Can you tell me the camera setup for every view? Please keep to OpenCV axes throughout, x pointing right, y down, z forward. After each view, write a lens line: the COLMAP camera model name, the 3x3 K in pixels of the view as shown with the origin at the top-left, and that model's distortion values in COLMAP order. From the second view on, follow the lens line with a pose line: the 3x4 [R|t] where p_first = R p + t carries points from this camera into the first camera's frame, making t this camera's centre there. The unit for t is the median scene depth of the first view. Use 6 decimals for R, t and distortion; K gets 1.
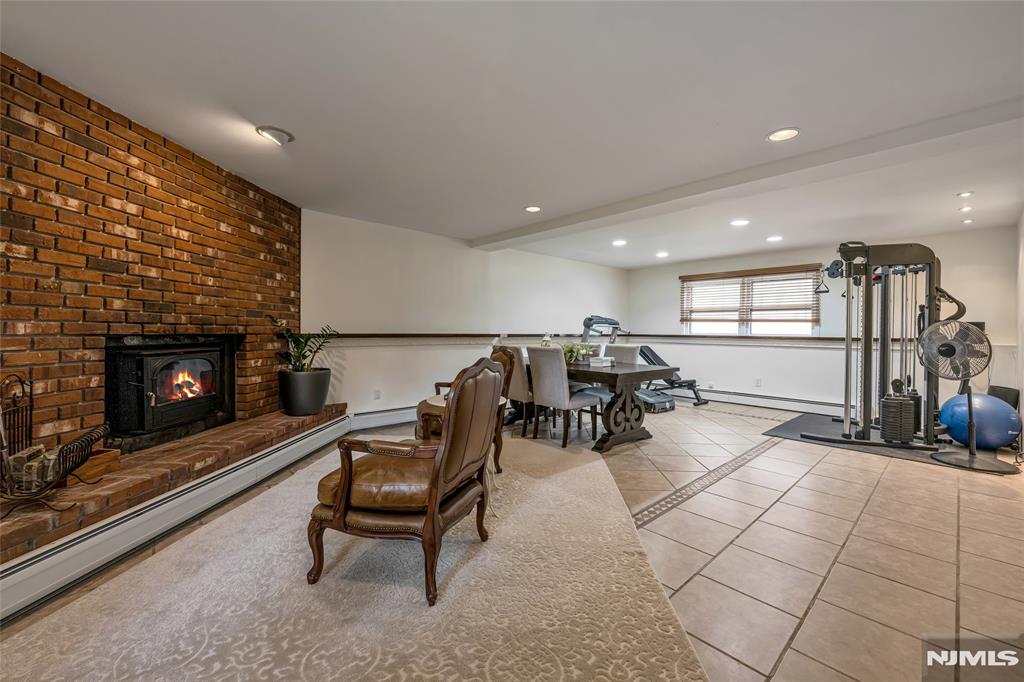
lens RADIAL K [[410.3, 0, 511.8], [0, 410.3, 332.5], [0, 0, 1]] dist [-0.000307, 0.000119]
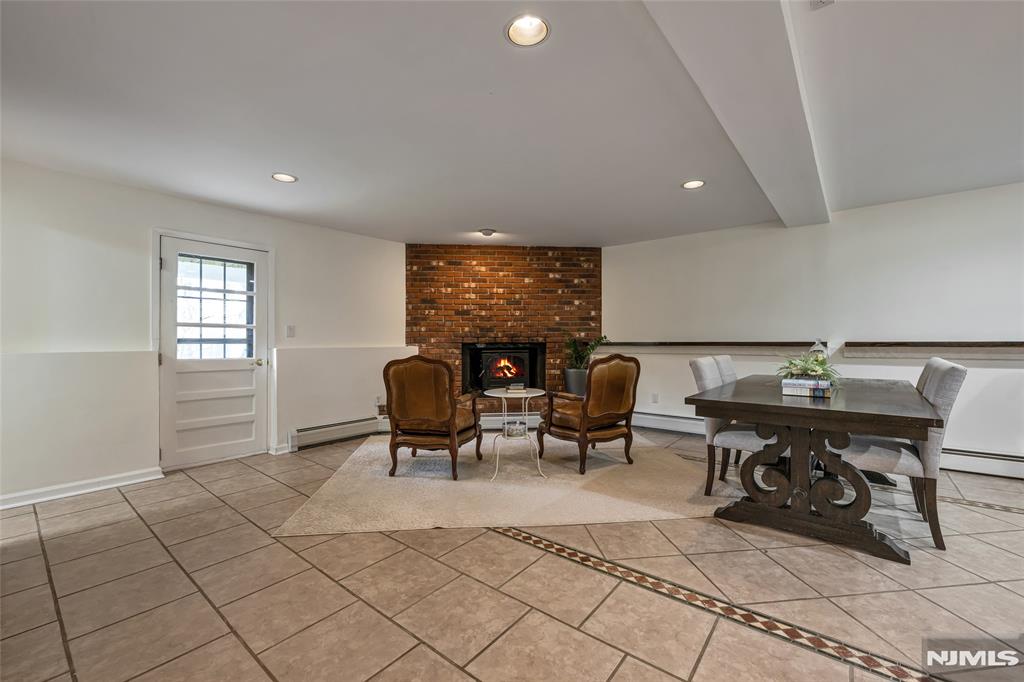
lens RADIAL K [[416.4, 0, 512.0], [0, 416.4, 341.0], [0, 0, 1]] dist [-0.000168, 0.000020]
pose [[0.153151, -0.007569, -0.988174, 1.019233], [0.002868, 0.999970, -0.007214, 0.010157], [0.988199, -0.001730, 0.153168, 0.679012]]
